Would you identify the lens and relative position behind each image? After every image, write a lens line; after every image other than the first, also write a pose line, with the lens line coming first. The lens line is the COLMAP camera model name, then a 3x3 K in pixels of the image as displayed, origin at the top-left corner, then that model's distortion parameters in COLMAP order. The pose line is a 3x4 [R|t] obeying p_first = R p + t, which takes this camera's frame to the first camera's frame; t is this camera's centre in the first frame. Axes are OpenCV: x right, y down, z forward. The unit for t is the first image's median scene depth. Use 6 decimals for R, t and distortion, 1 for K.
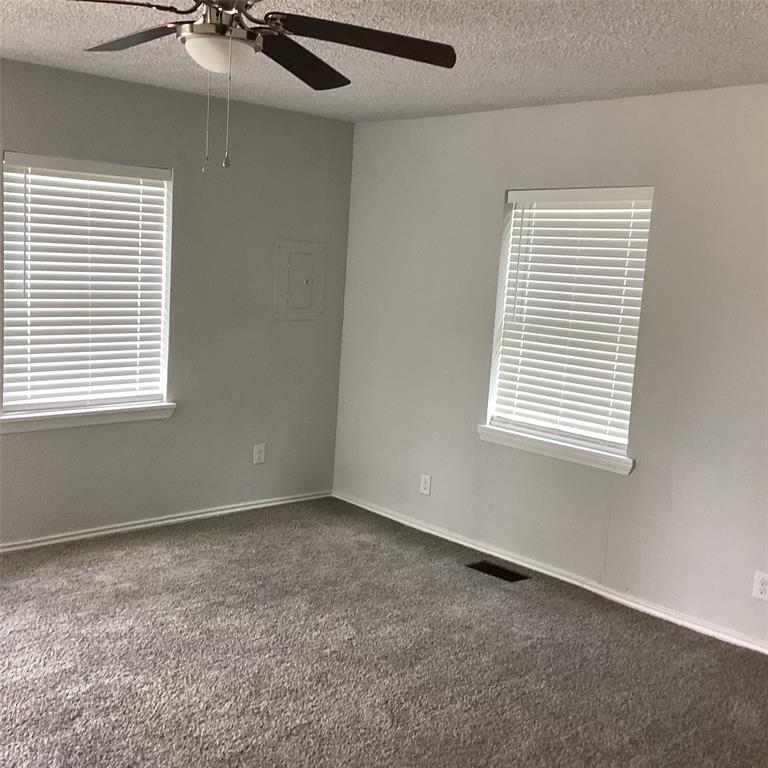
lens RADIAL K [[934.2, 0, 395.6], [0, 934.2, 397.9], [0, 0, 1]] dist [0.134629, -0.280532]
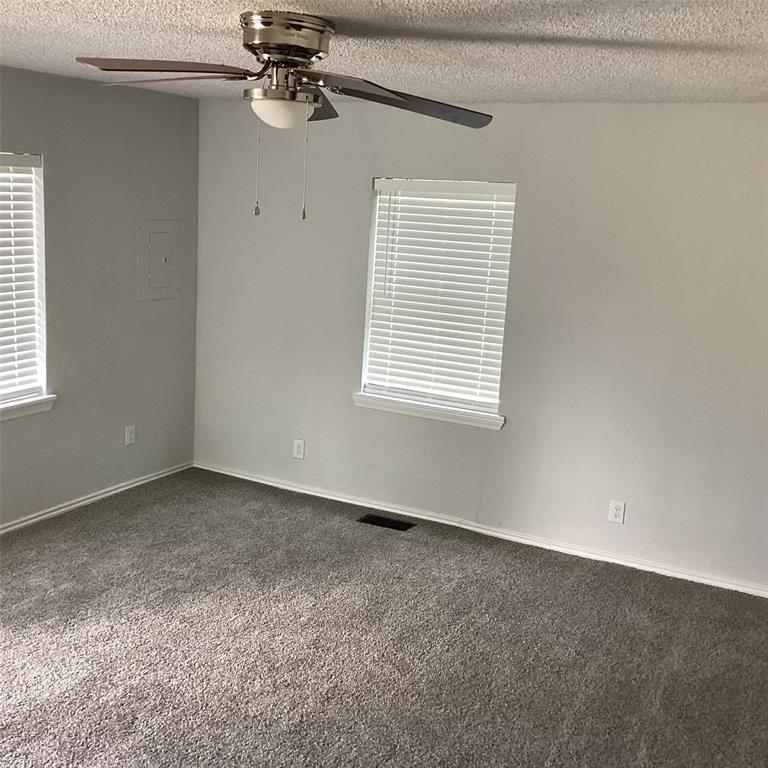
lens RADIAL K [[934.2, 0, 395.6], [0, 934.2, 397.9], [0, 0, 1]] dist [0.134629, -0.280532]
pose [[0.940123, -0.080579, 0.331175, -0.239909], [0.051805, 0.994145, 0.094826, -0.069721], [-0.336877, -0.071991, 0.938793, -0.048681]]
